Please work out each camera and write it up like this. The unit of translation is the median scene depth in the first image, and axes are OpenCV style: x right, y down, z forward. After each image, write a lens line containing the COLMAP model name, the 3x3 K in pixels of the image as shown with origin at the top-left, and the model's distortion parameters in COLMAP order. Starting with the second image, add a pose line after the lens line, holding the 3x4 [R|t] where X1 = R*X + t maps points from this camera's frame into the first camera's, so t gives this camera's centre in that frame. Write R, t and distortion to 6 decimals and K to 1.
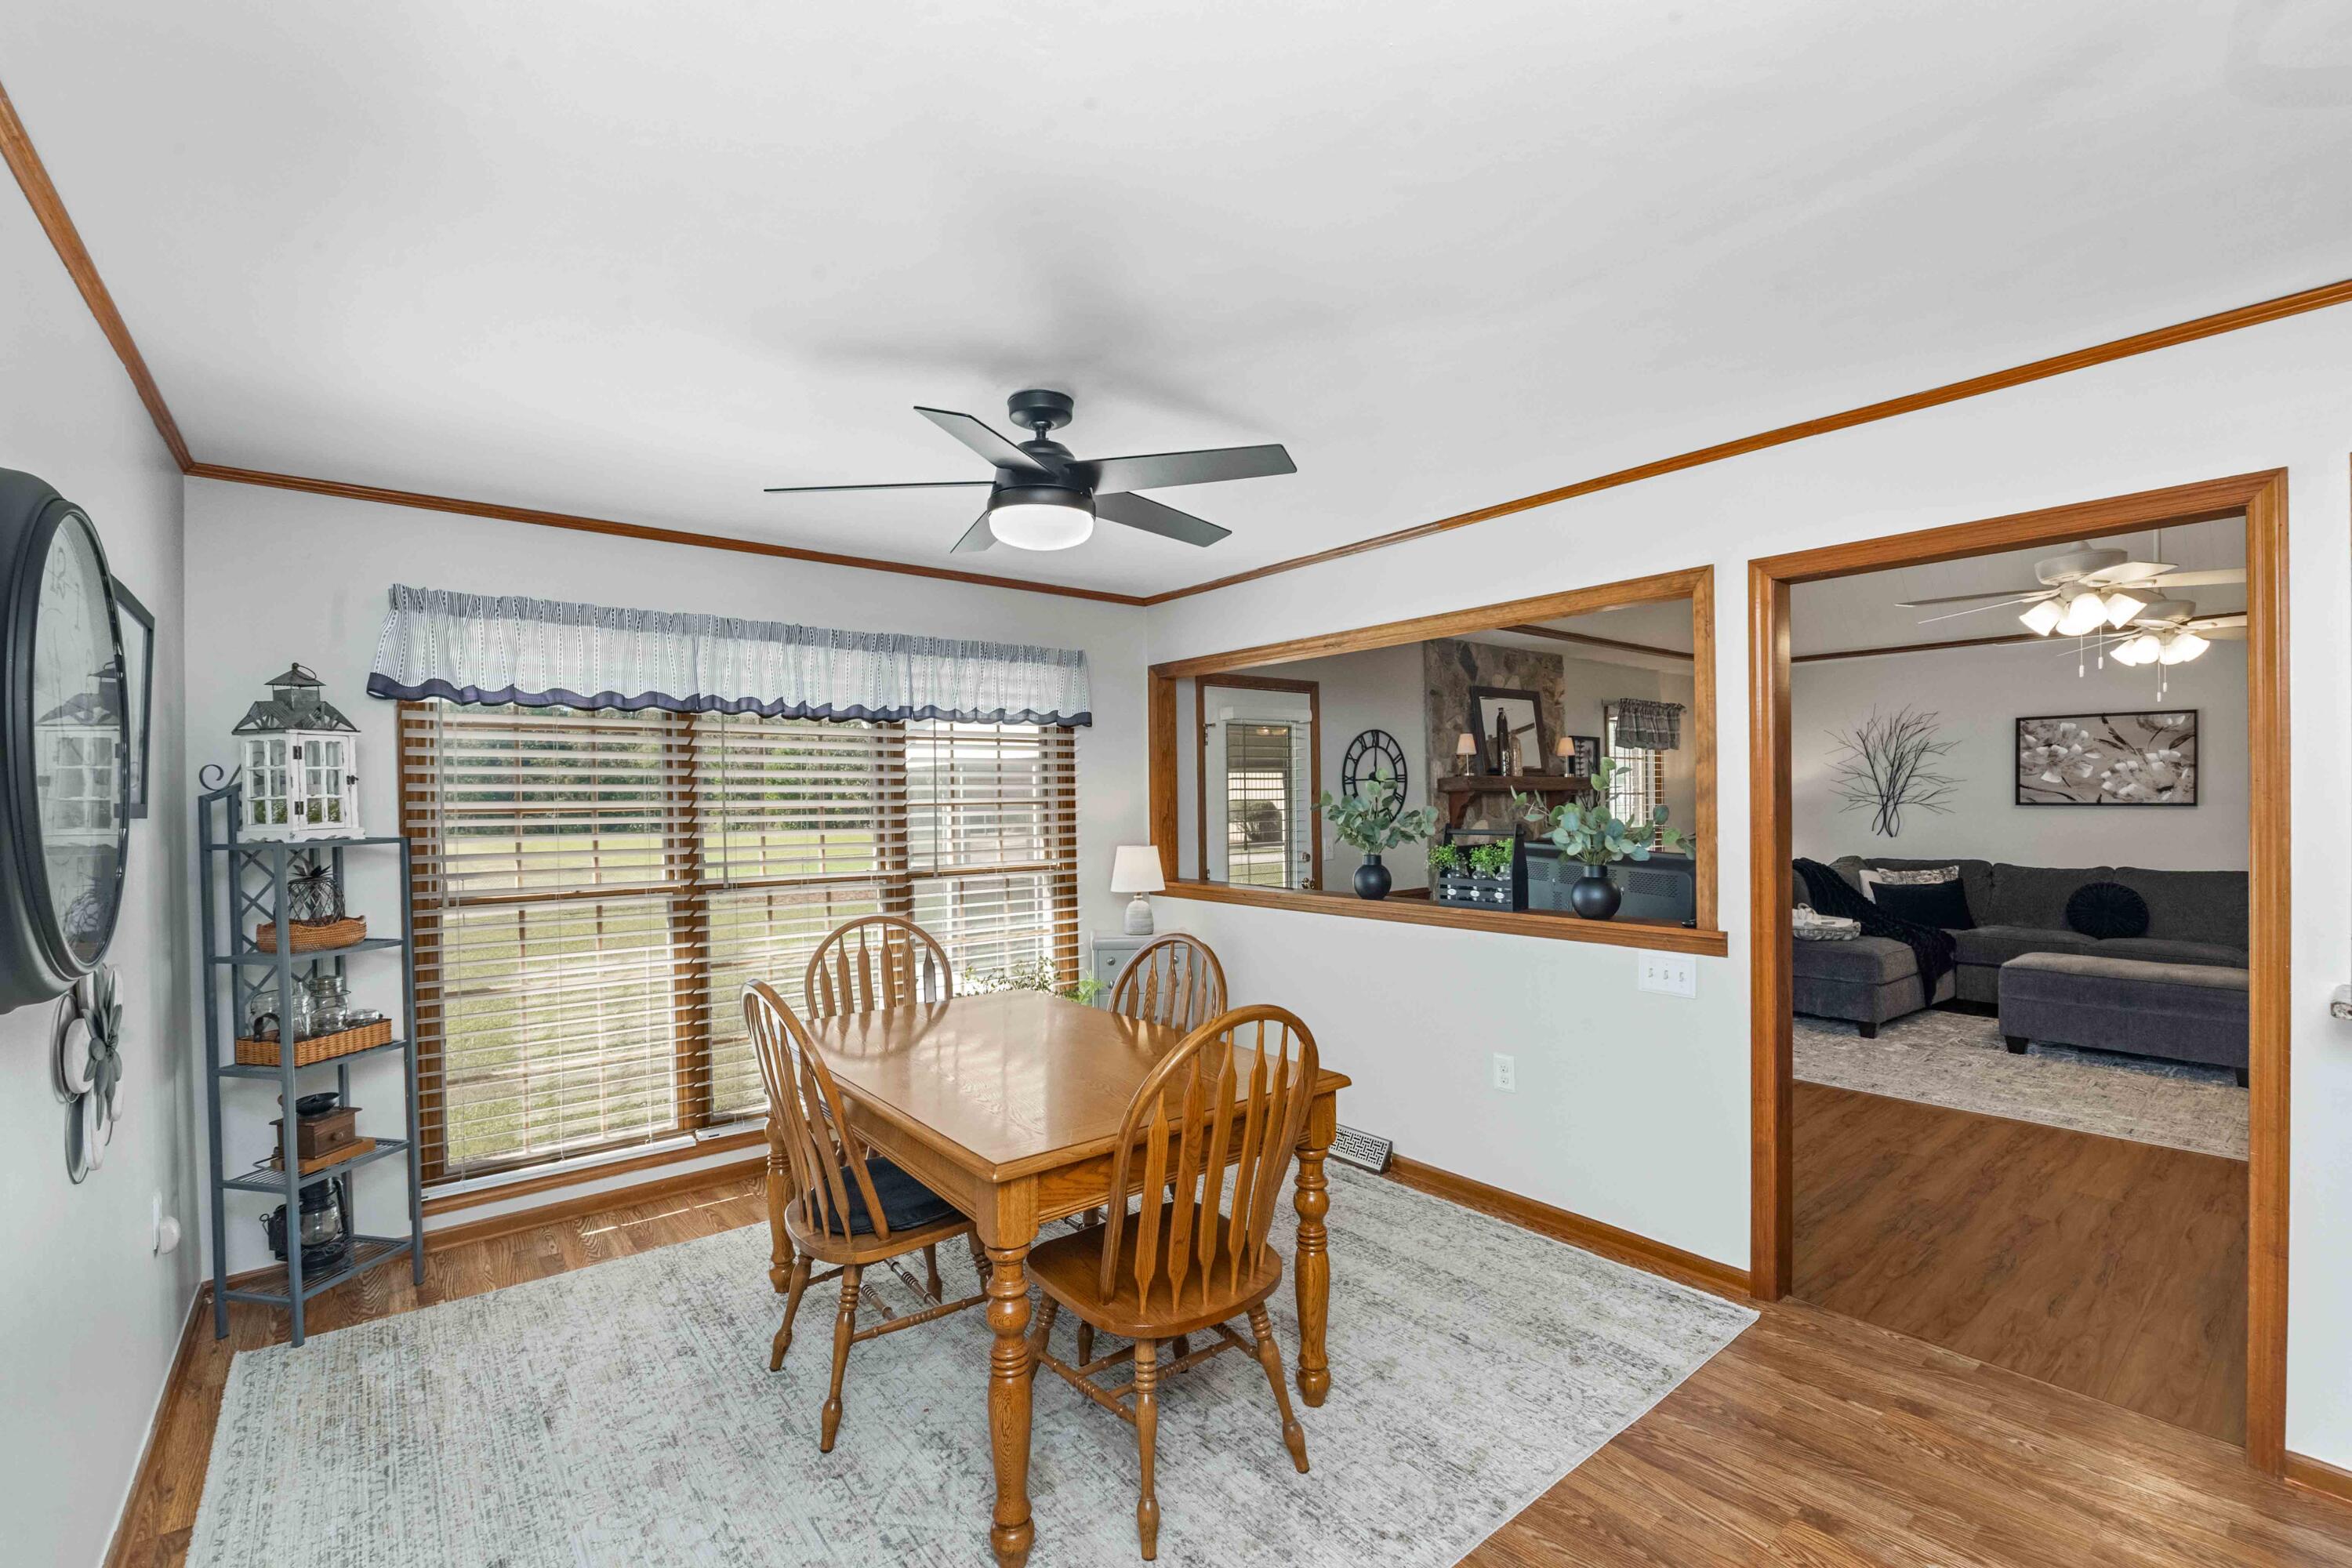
lens RADIAL K [[999.7, 0, 1184.2], [0, 999.7, 809.3], [0, 0, 1]] dist [-0.003860, -0.003578]
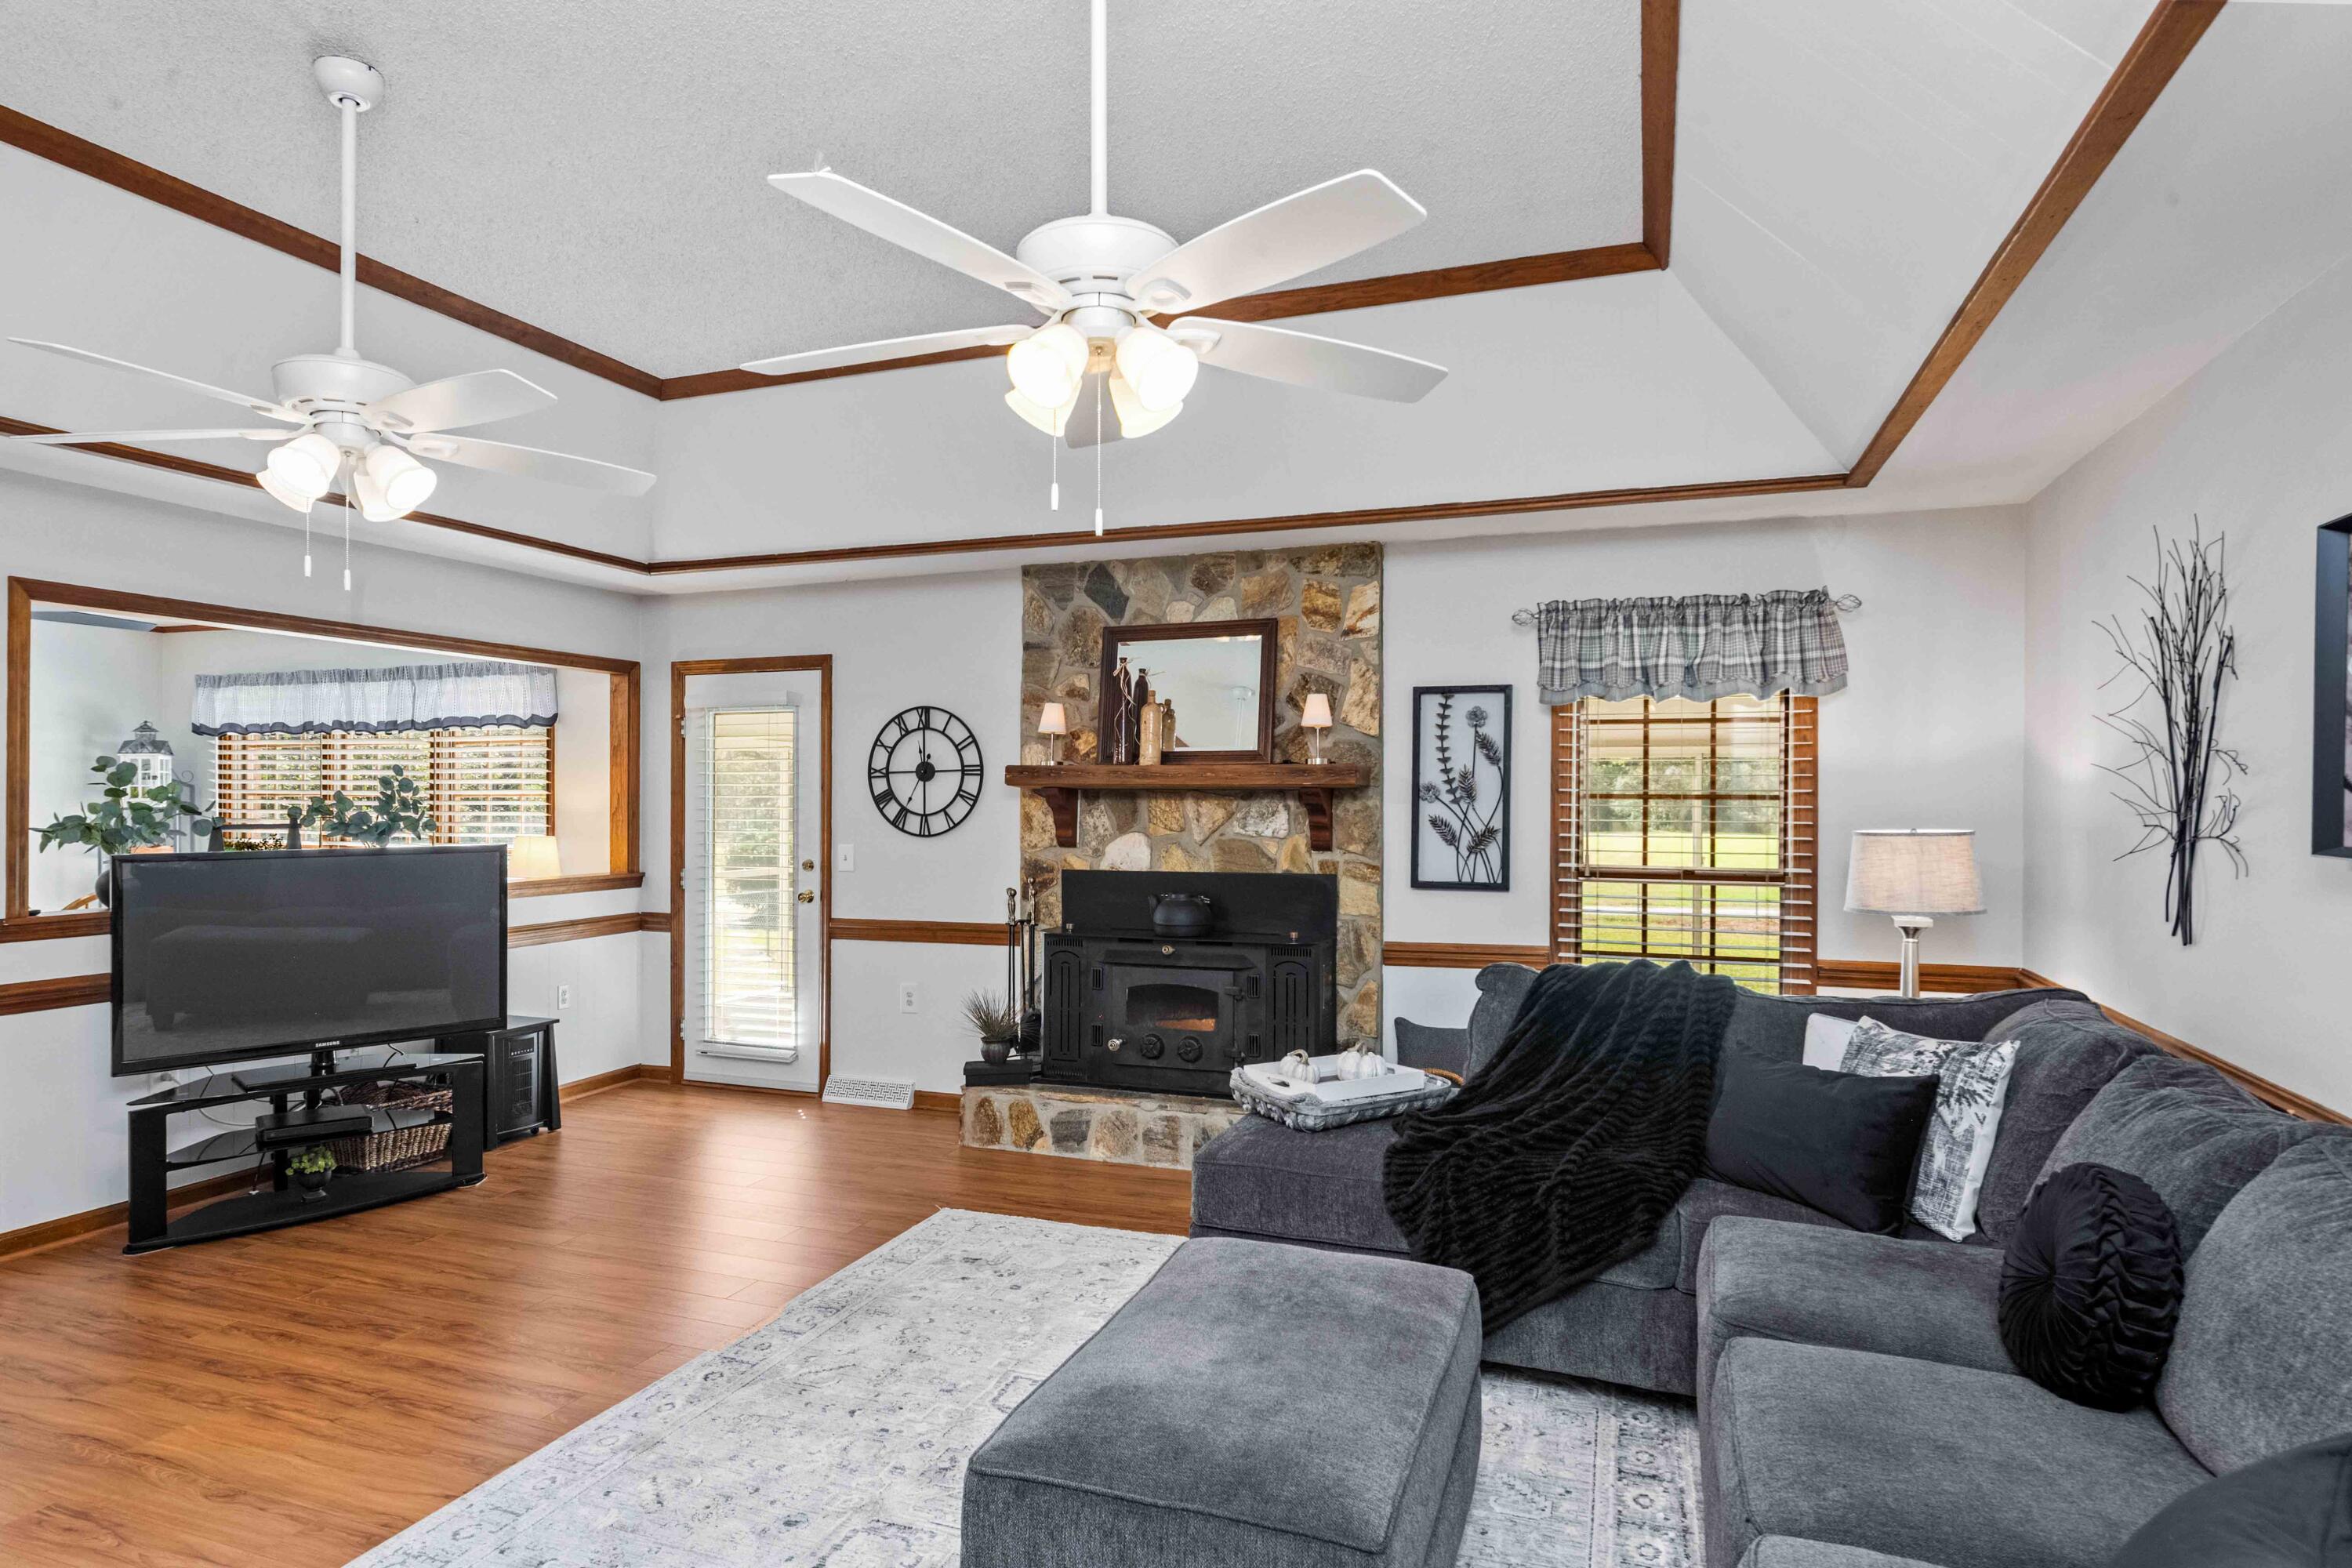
lens RADIAL K [[1304.7, 0, 1157.1], [0, 1304.7, 801.6], [0, 0, 1]] dist [-0.000674, -0.000898]
pose [[0.508086, 0.017128, -0.861136, 1.153305], [-0.018110, 0.999794, 0.009201, -0.020017], [0.861116, 0.010920, 0.508291, 0.662298]]
